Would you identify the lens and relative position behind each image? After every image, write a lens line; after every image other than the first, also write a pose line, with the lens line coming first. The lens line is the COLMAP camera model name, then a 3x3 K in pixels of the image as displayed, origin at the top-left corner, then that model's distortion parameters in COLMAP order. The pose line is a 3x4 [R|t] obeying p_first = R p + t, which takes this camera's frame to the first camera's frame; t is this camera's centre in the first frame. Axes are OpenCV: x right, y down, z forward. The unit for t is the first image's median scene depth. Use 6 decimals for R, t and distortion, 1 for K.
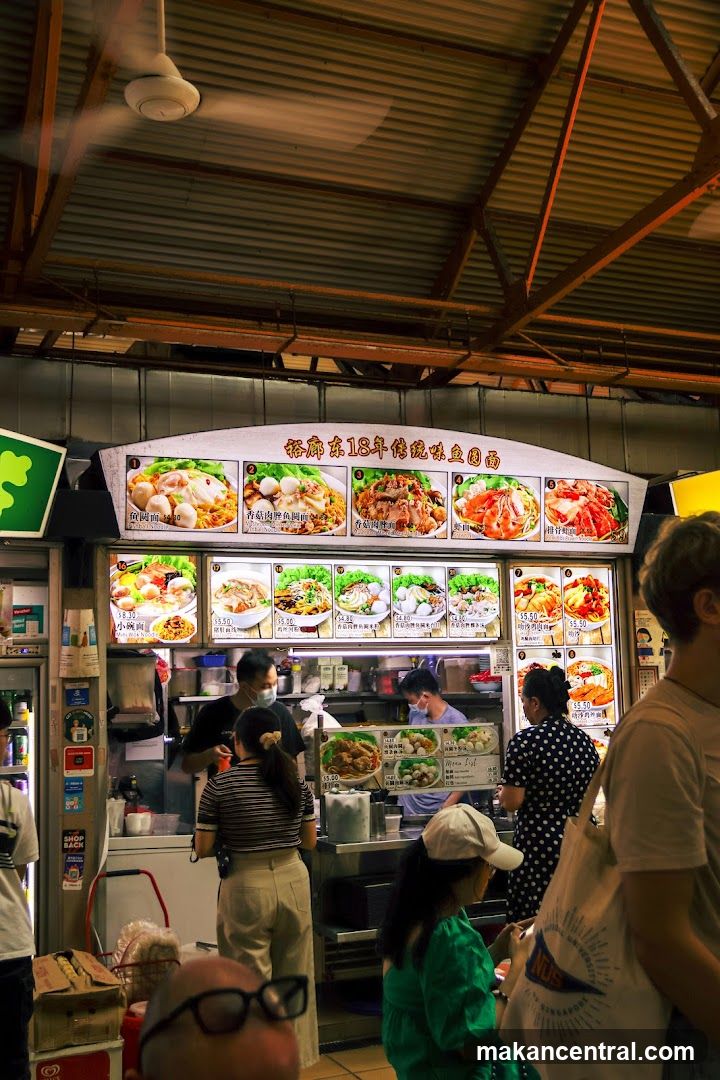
lens RADIAL K [[1203.0, 0, 358.5], [0, 1203.0, 559.3], [0, 0, 1]] dist [-0.047609, 0.027385]
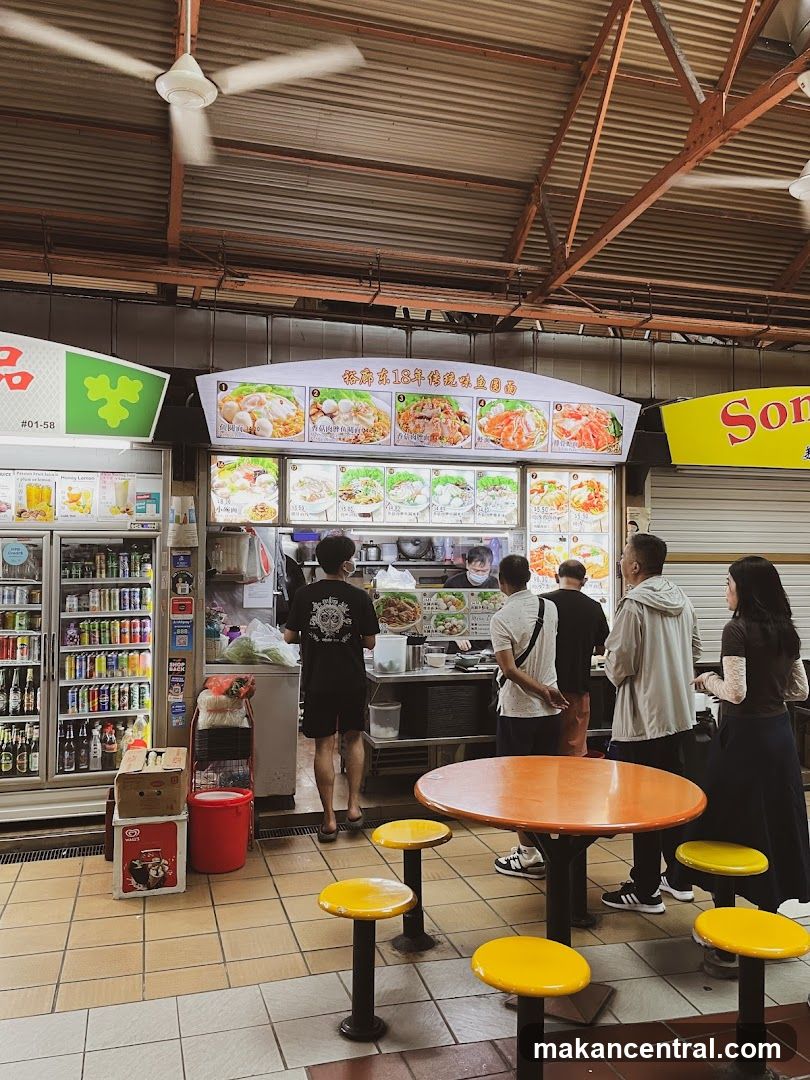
lens RADIAL K [[860.4, 0, 415.2], [0, 860.4, 536.6], [0, 0, 1]] dist [0.126604, -0.285991]
pose [[0.992758, 0.028272, -0.116759, 0.123915], [-0.018139, 0.996047, 0.086958, -0.002328], [0.118756, -0.084210, 0.989346, 0.056815]]
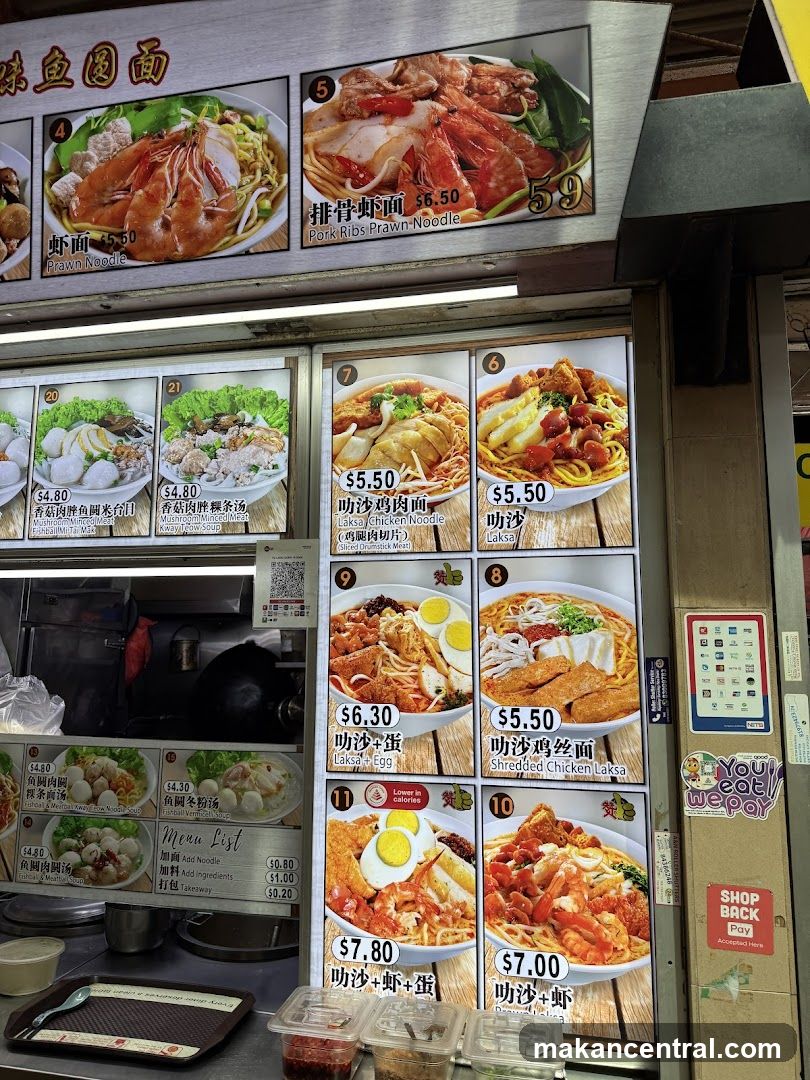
lens RADIAL K [[760.6, 0, 400.8], [0, 760.6, 548.3], [0, 0, 1]] dist [0.098721, -0.168613]
pose [[0.805219, -0.052858, -0.590617, 0.316639], [0.031614, 0.998429, -0.046255, 0.087316], [0.592135, 0.018574, 0.805625, 0.858875]]
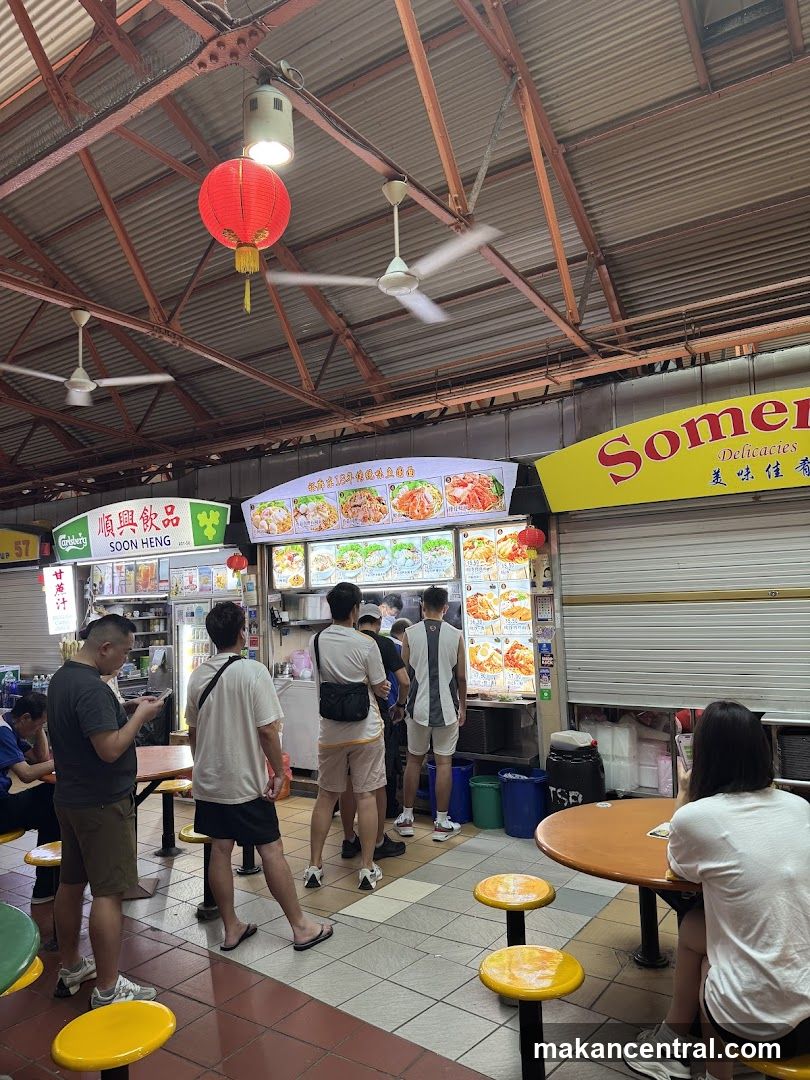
lens RADIAL K [[760.6, 0, 400.8], [0, 760.6, 548.3], [0, 0, 1]] dist [0.098721, -0.168613]
pose [[0.532023, -0.050674, -0.845212, 0.983566], [0.117601, 0.992955, 0.014493, 0.004120], [0.838524, -0.107108, 0.534234, 0.427413]]
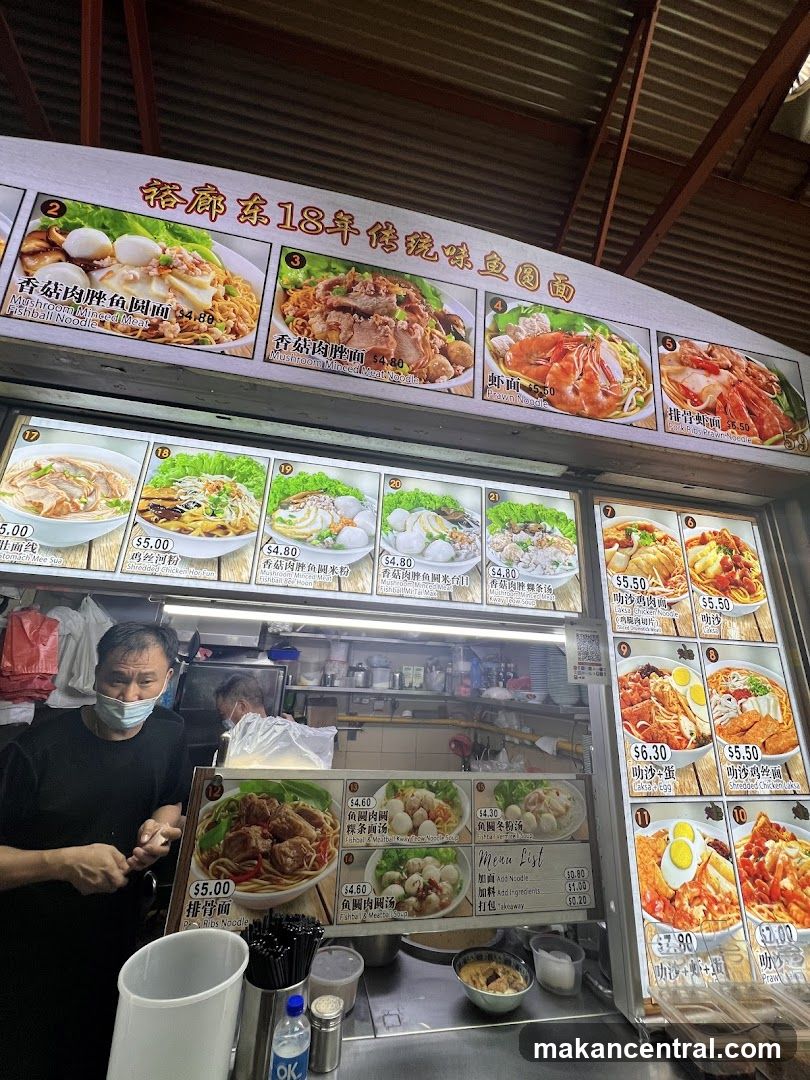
lens RADIAL K [[436.8, 0, 403.0], [0, 436.8, 537.9], [0, 0, 1]] dist [-0.008700, 0.002625]
pose [[0.977106, 0.001620, -0.212745, 0.082999], [-0.047691, 0.976191, -0.211604, 0.081785], [0.207338, 0.216906, 0.953920, 0.819496]]
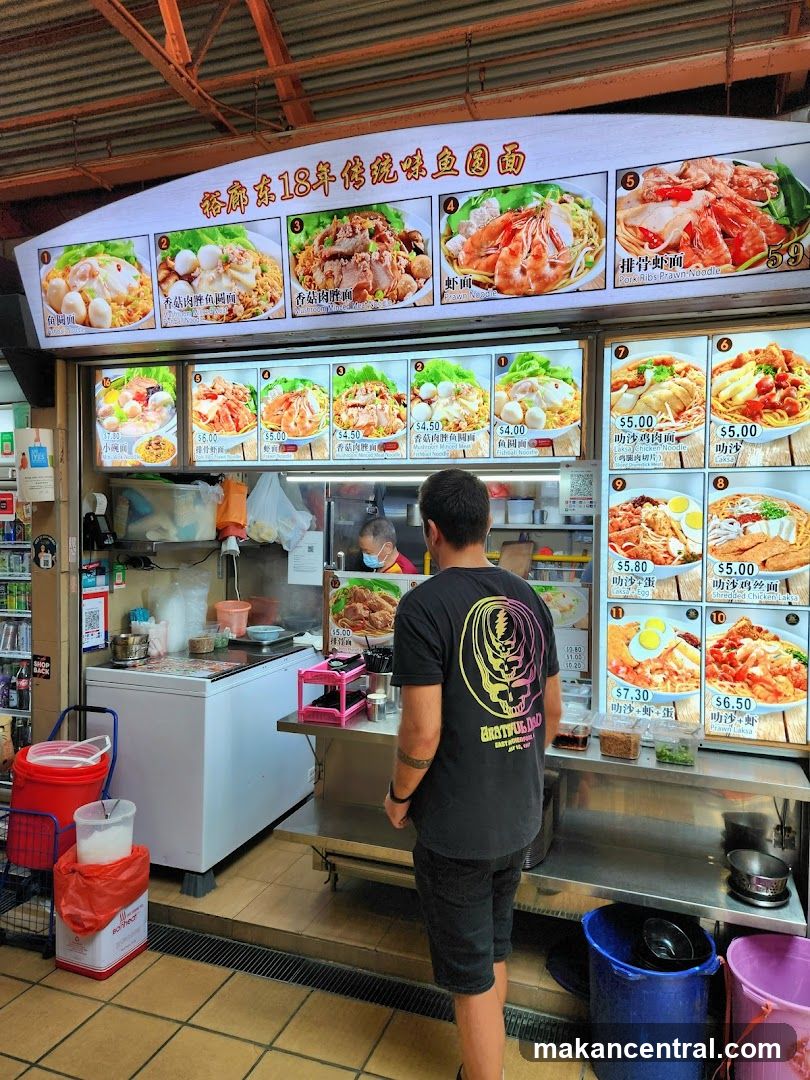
lens RADIAL K [[742.6, 0, 415.2], [0, 742.6, 545.3], [0, 0, 1]] dist [0.078138, -0.079497]
pose [[0.729453, 0.065023, -0.680933, 0.349976], [0.046259, 0.988503, 0.143949, 0.052849], [0.682464, -0.136503, 0.718059, 0.674143]]
